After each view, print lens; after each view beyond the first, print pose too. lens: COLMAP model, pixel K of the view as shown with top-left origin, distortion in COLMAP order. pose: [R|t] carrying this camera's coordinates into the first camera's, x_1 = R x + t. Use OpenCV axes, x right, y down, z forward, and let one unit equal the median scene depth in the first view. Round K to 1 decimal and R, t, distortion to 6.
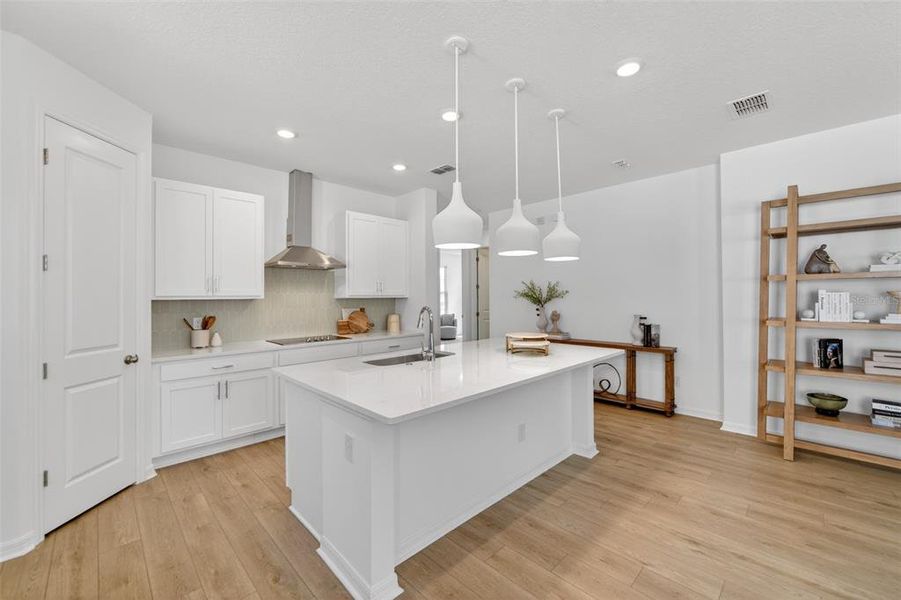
lens RADIAL K [[366.4, 0, 451.9], [0, 366.4, 289.9], [0, 0, 1]] dist [-0.014854, 0.000093]
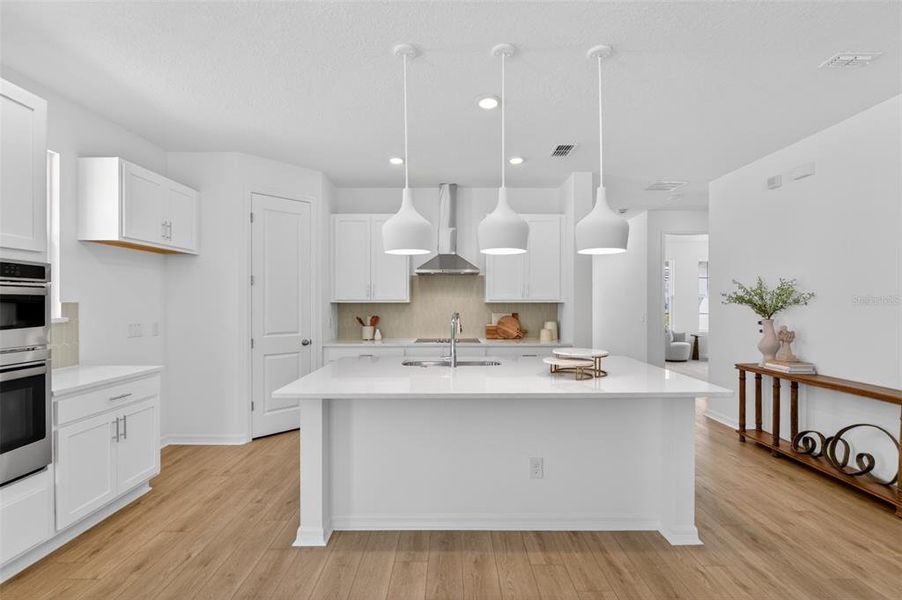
lens RADIAL K [[411.0, 0, 451.0], [0, 411.0, 300.0], [0, 0, 1]] dist [-0.015064, 0.000425]
pose [[0.710187, 0.003097, -0.704007, 0.520398], [0.007723, 0.999896, 0.012189, 0.000803], [0.703971, -0.014094, 0.710089, 0.160306]]
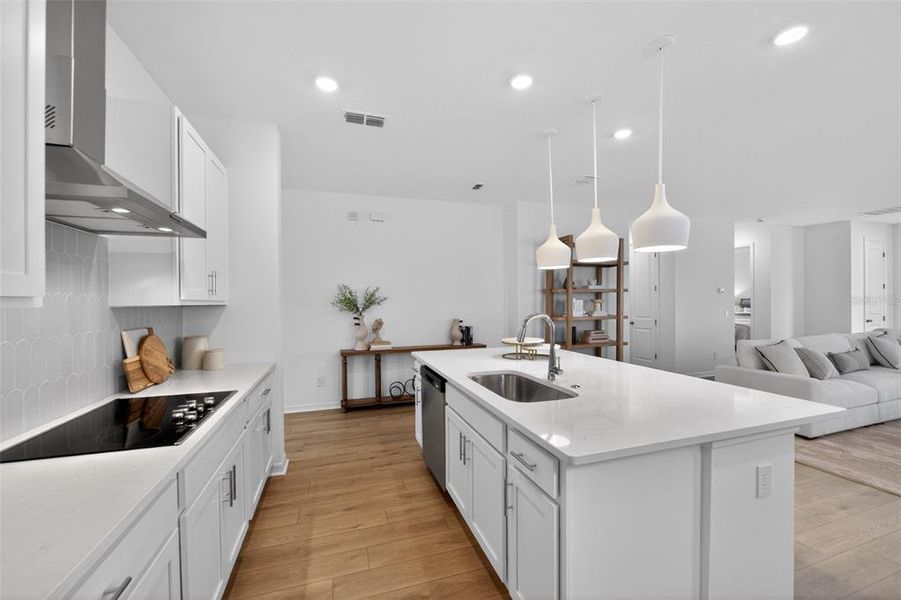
lens RADIAL K [[358.5, 0, 450.1], [0, 358.5, 303.0], [0, 0, 1]] dist [-0.013043, -0.000160]
pose [[0.450819, 0.000413, 0.892616, -0.631366], [-0.009083, 0.999950, 0.004125, 0.016664], [-0.892569, -0.009968, 0.450800, 0.615137]]
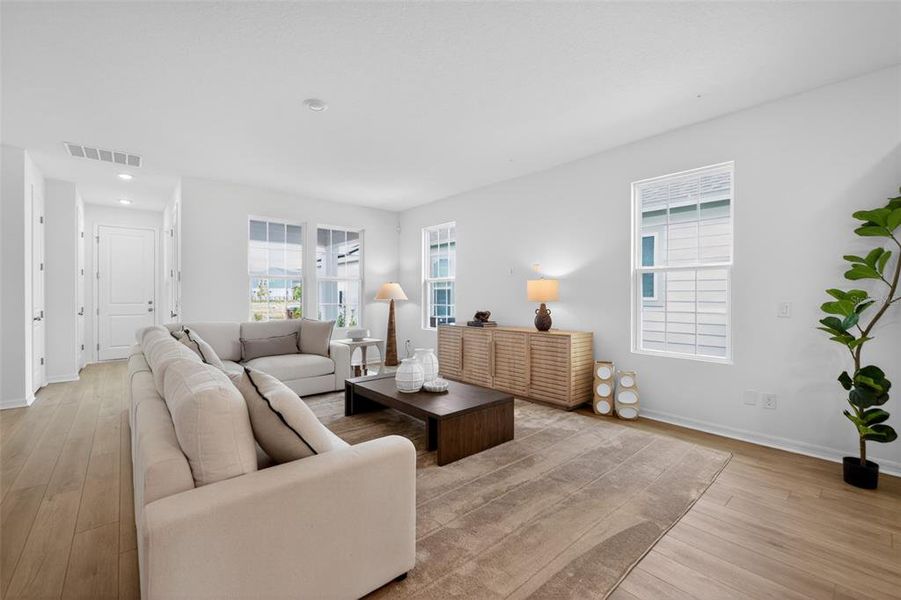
lens RADIAL K [[382.6, 0, 449.5], [0, 382.6, 298.1], [0, 0, 1]] dist [-0.023506, -0.000043]
pose [[-0.997831, 0.003025, 0.065759, 0.542352], [0.002247, 0.999927, -0.011904, 0.049013], [-0.065790, -0.011731, -0.997765, 0.634291]]
